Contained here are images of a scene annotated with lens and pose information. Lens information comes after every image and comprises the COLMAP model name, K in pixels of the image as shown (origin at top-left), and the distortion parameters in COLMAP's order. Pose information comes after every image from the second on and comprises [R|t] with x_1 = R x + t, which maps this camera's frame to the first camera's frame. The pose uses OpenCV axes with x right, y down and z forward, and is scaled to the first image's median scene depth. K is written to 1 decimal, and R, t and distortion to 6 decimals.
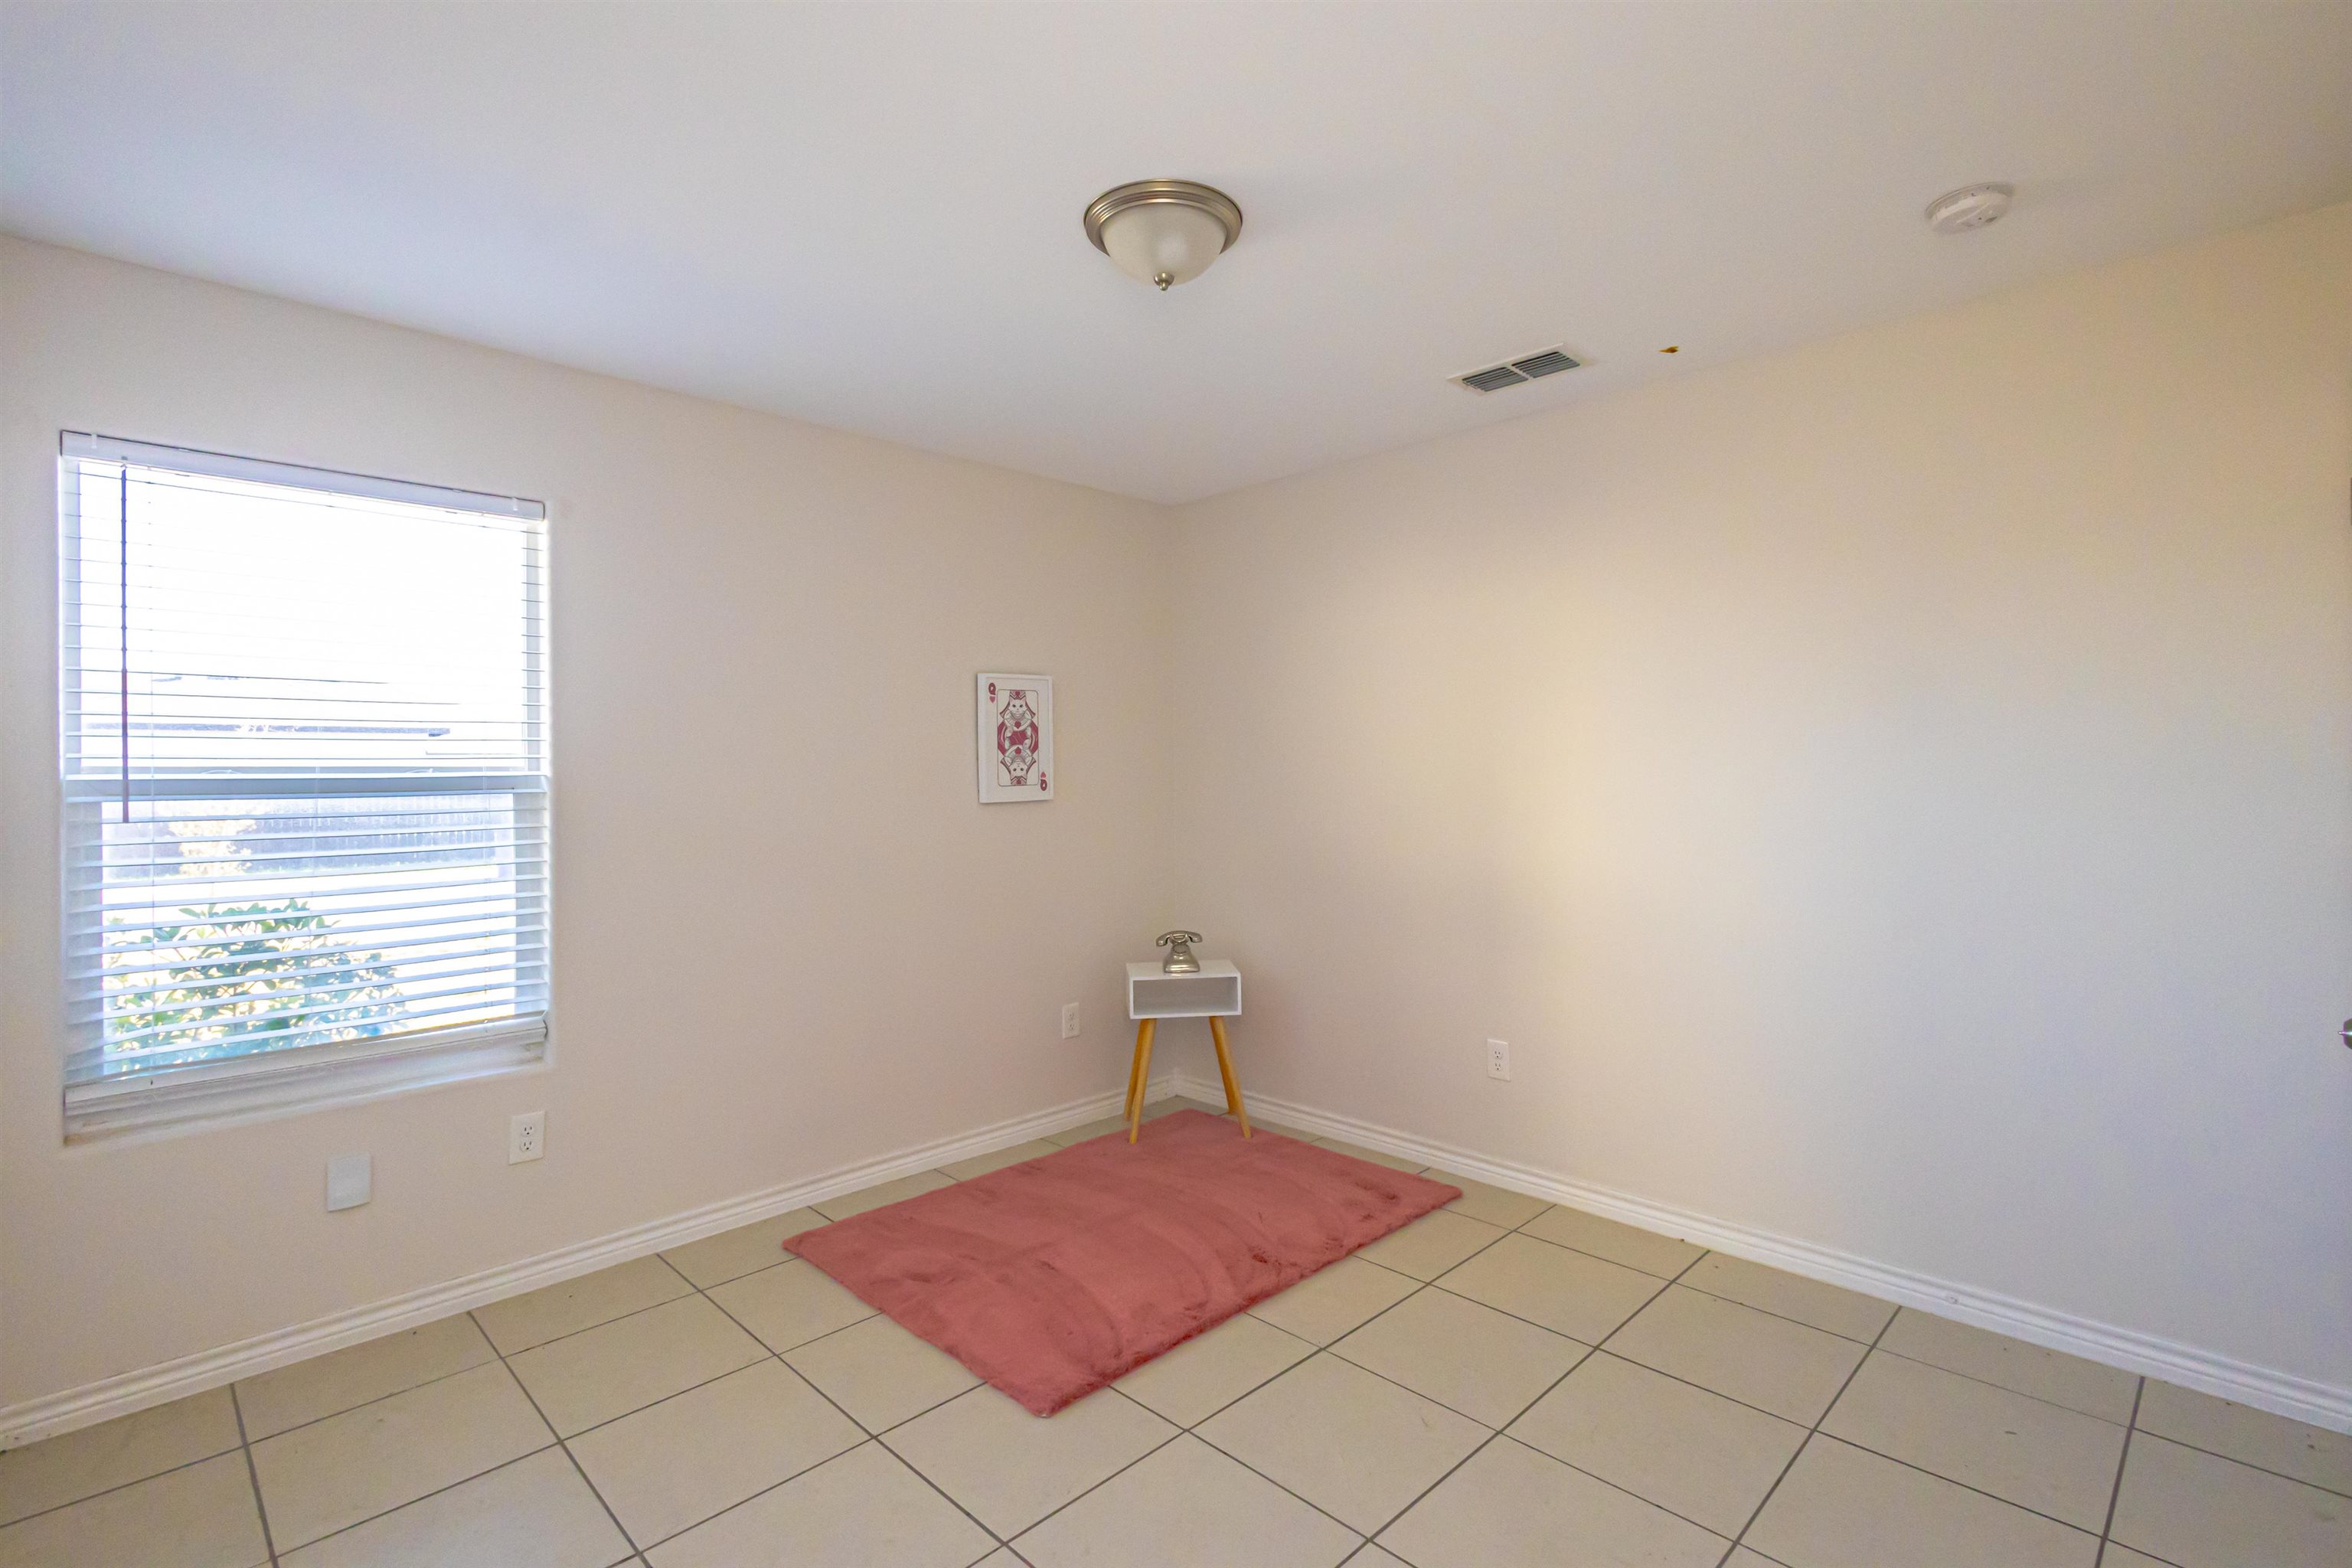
lens RADIAL K [[1085.7, 0, 1174.7], [0, 1085.7, 778.7], [0, 0, 1]] dist [0.008780, -0.000425]
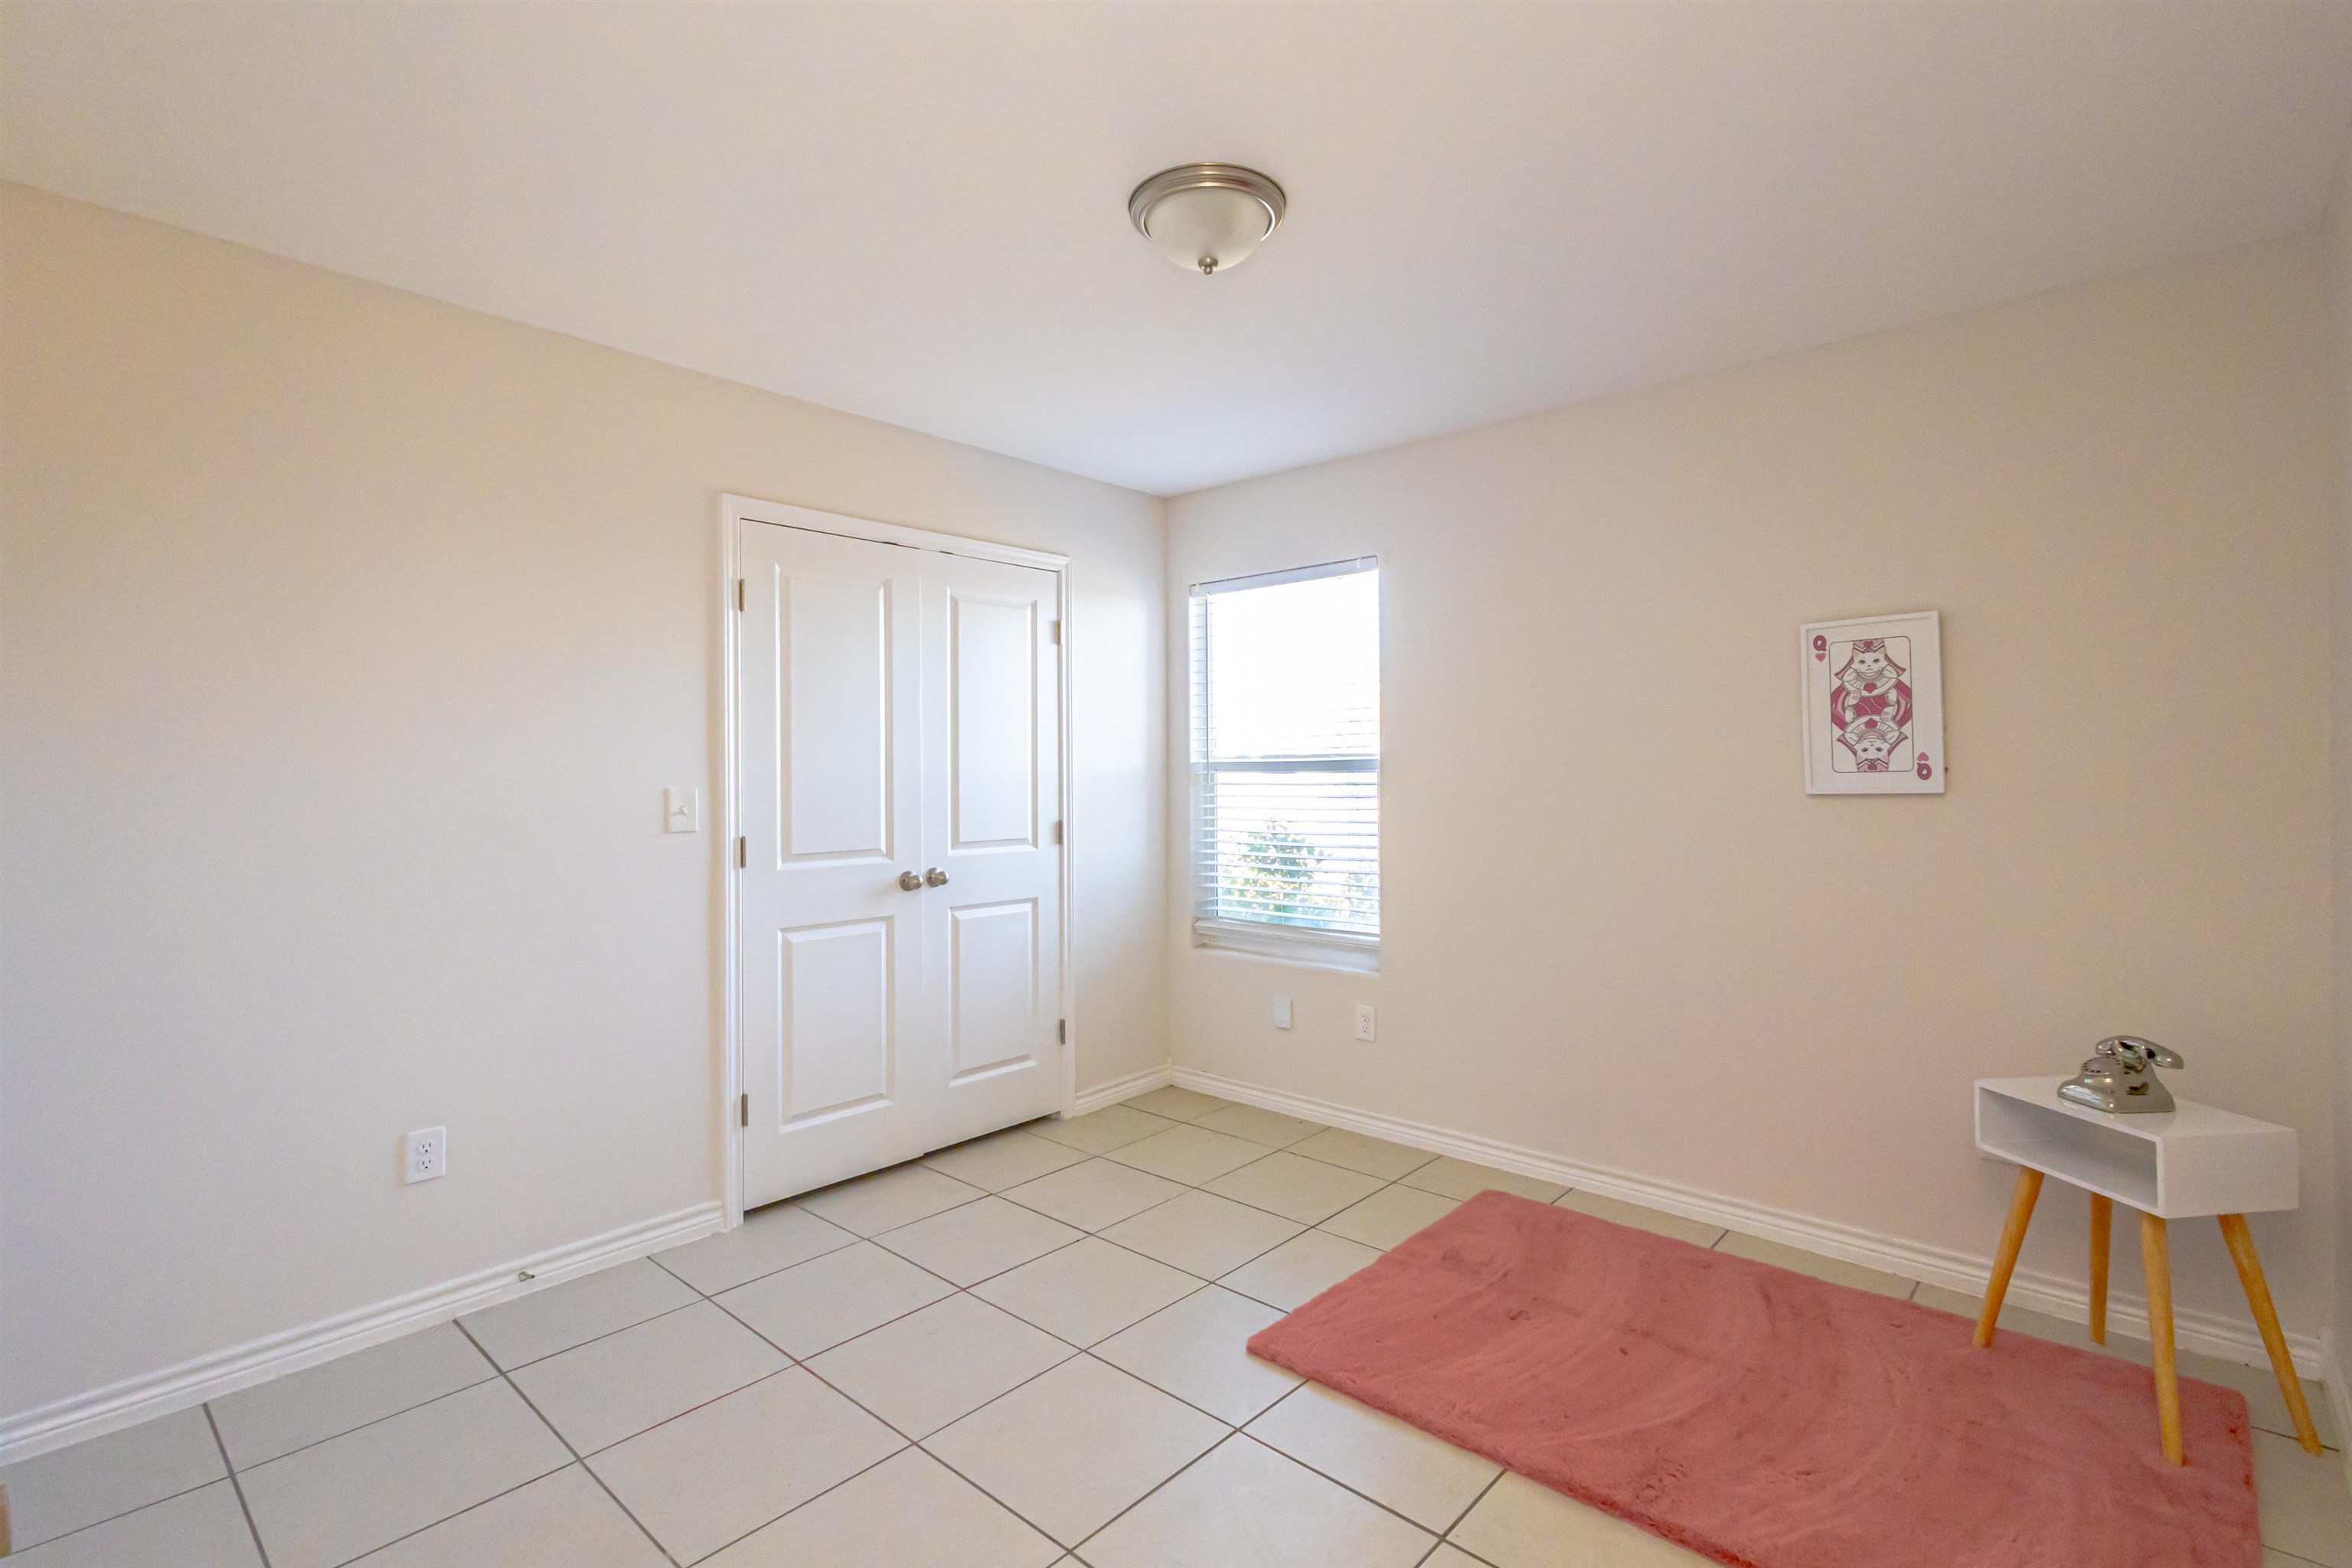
lens RADIAL K [[1085.7, 0, 1189.6], [0, 1085.7, 782.9], [0, 0, 1]] dist [0.008780, -0.000425]
pose [[0.066816, 0.023263, -0.997494, 0.557808], [0.001371, 0.999725, 0.023406, -0.004041], [0.997764, -0.002932, 0.066766, 0.513088]]
